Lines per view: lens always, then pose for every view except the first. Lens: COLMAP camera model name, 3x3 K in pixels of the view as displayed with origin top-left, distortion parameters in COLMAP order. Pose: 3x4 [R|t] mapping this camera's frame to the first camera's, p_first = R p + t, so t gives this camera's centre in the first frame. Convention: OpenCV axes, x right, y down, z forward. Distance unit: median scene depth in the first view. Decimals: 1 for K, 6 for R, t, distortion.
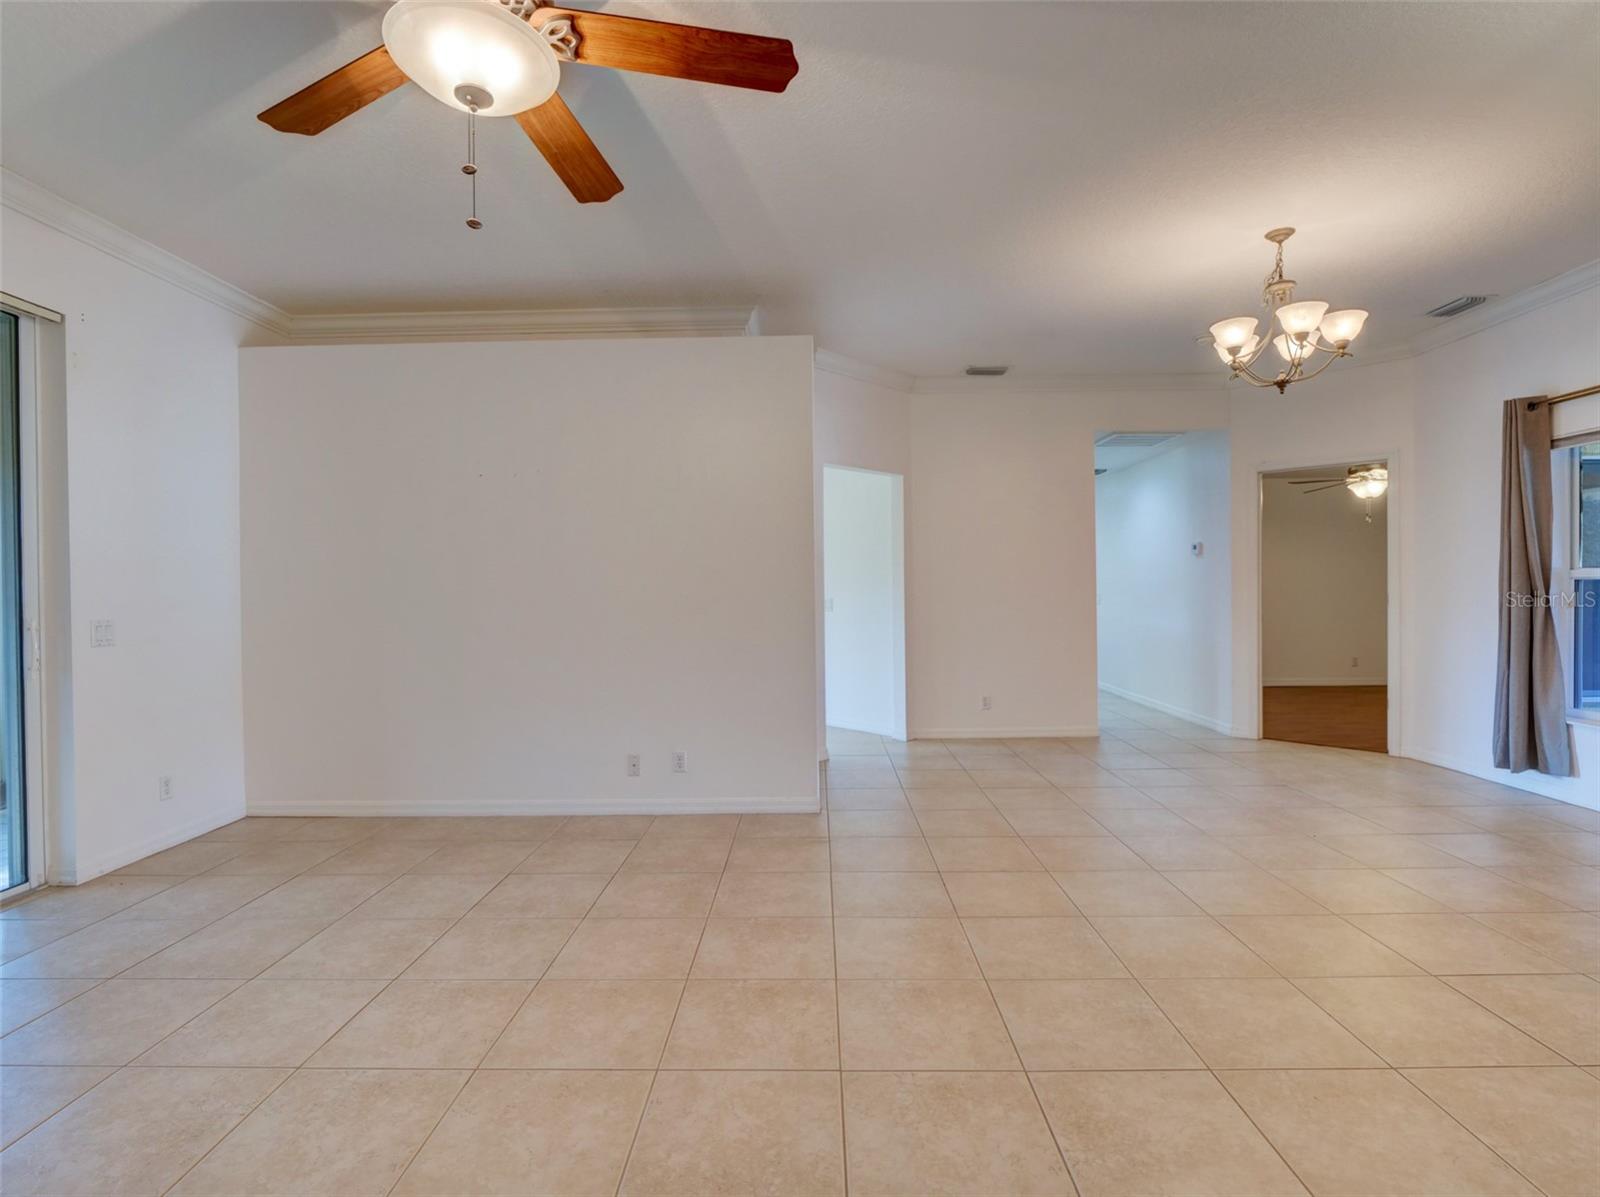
lens RADIAL K [[783.6, 0, 803.8], [0, 783.6, 592.5], [0, 0, 1]] dist [-0.012871, -0.000442]
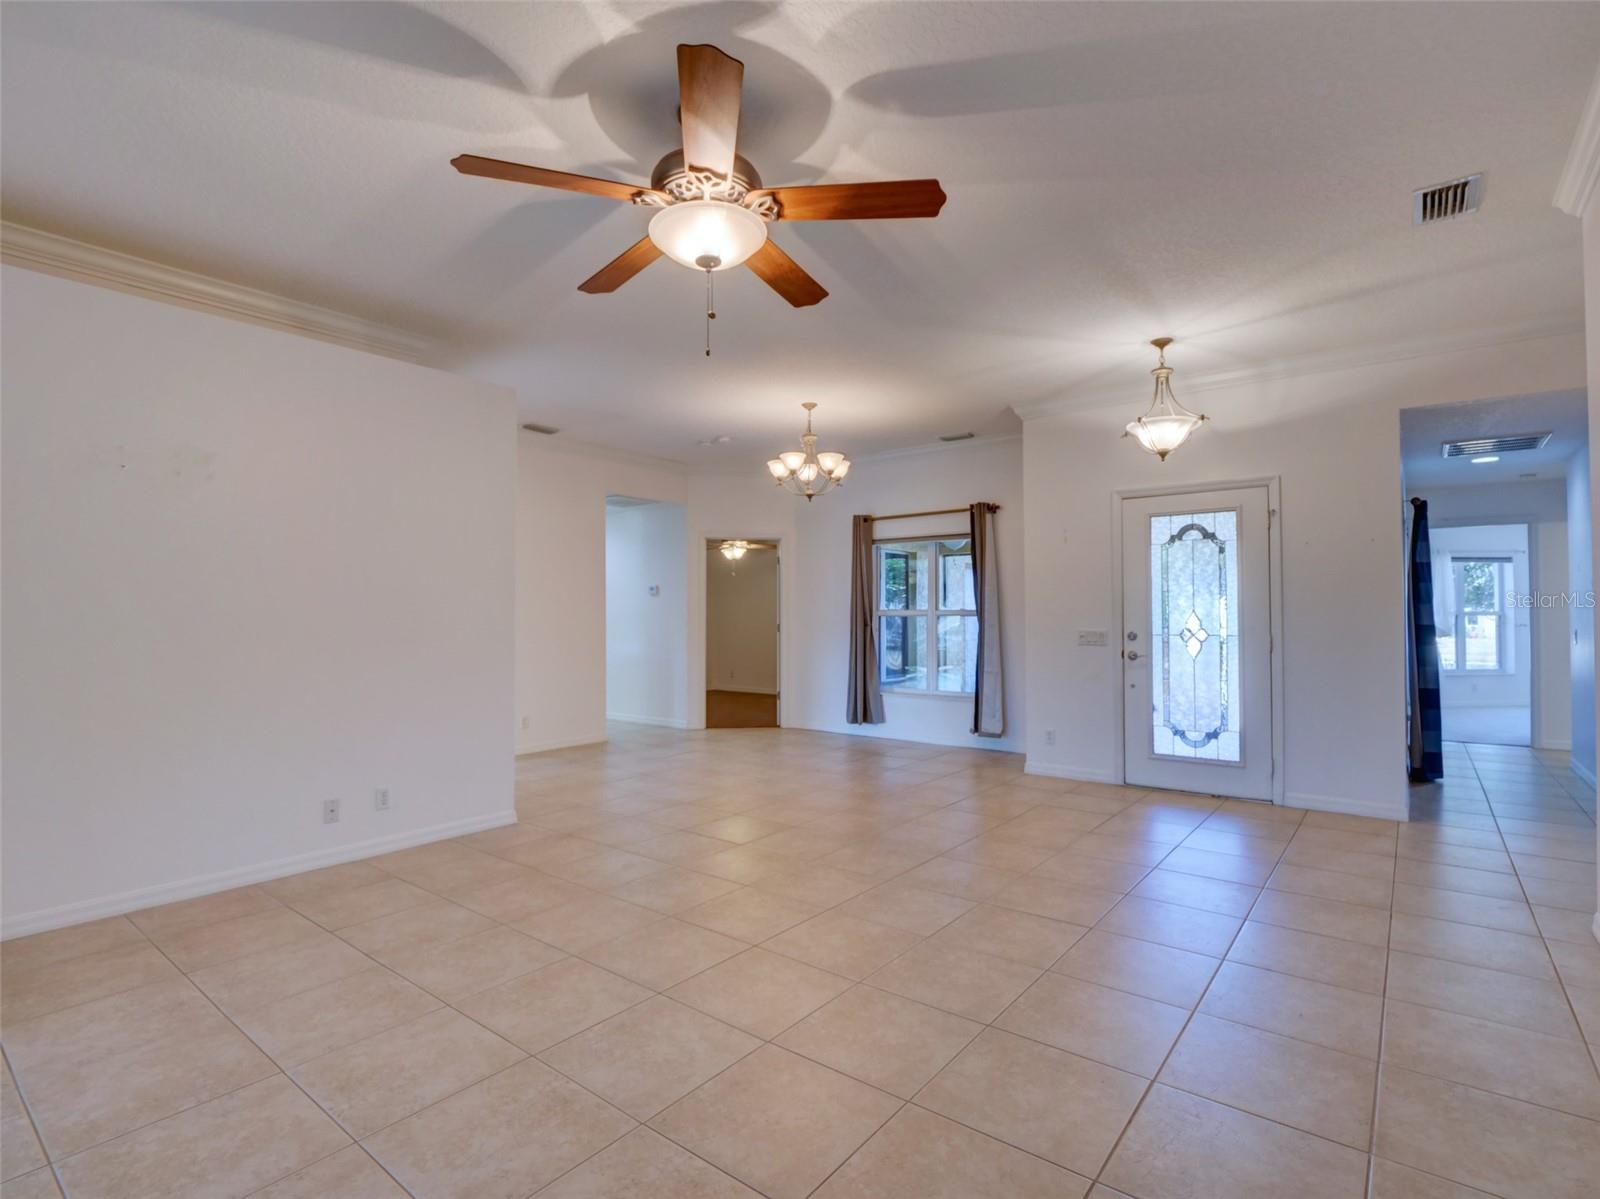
lens RADIAL K [[783.6, 0, 803.8], [0, 783.6, 593.5], [0, 0, 1]] dist [-0.012871, -0.000442]
pose [[0.605995, 0.033033, 0.794782, -0.597411], [0.000267, 0.999129, -0.041729, 0.006759], [-0.795469, 0.025500, 0.605458, 0.011518]]
